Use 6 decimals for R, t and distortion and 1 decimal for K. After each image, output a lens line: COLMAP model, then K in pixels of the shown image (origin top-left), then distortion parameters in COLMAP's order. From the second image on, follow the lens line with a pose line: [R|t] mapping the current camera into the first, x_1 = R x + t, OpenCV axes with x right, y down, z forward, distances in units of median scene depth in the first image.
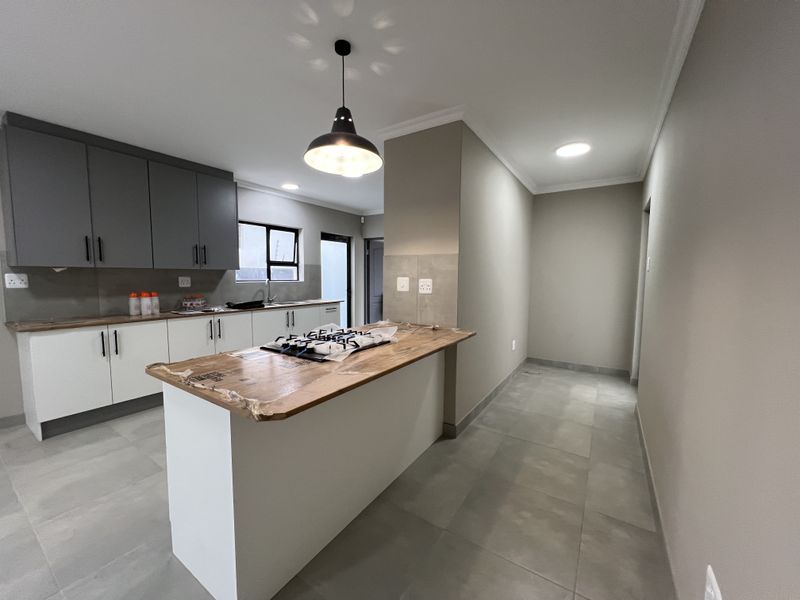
lens RADIAL K [[319.7, 0, 401.0], [0, 319.7, 299.8], [0, 0, 1]] dist [0.009809, 0.000103]
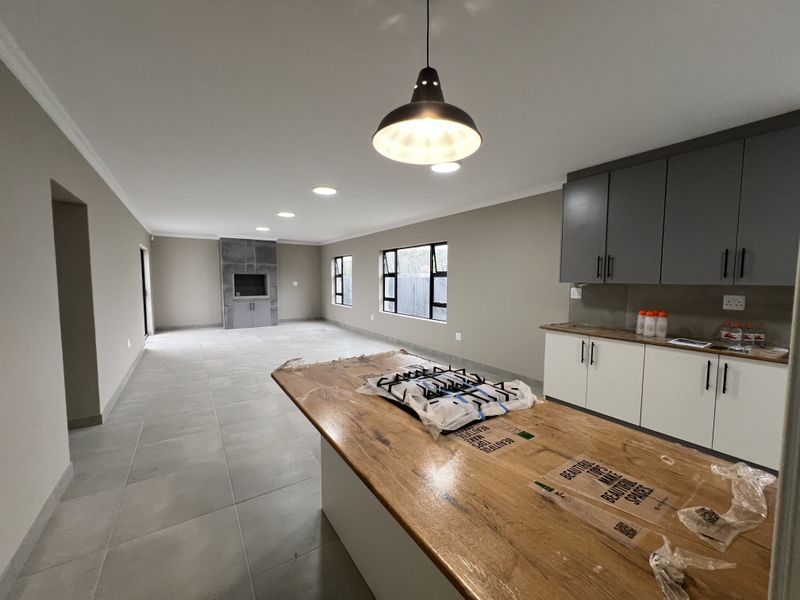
lens RADIAL K [[319.7, 0, 400.5], [0, 319.7, 302.8], [0, 0, 1]] dist [0.009809, 0.000103]
pose [[-0.389993, 0.061835, -0.918739, 0.293697], [-0.077975, 0.991941, 0.099861, -0.081139], [0.917510, 0.110584, -0.382029, 0.708703]]
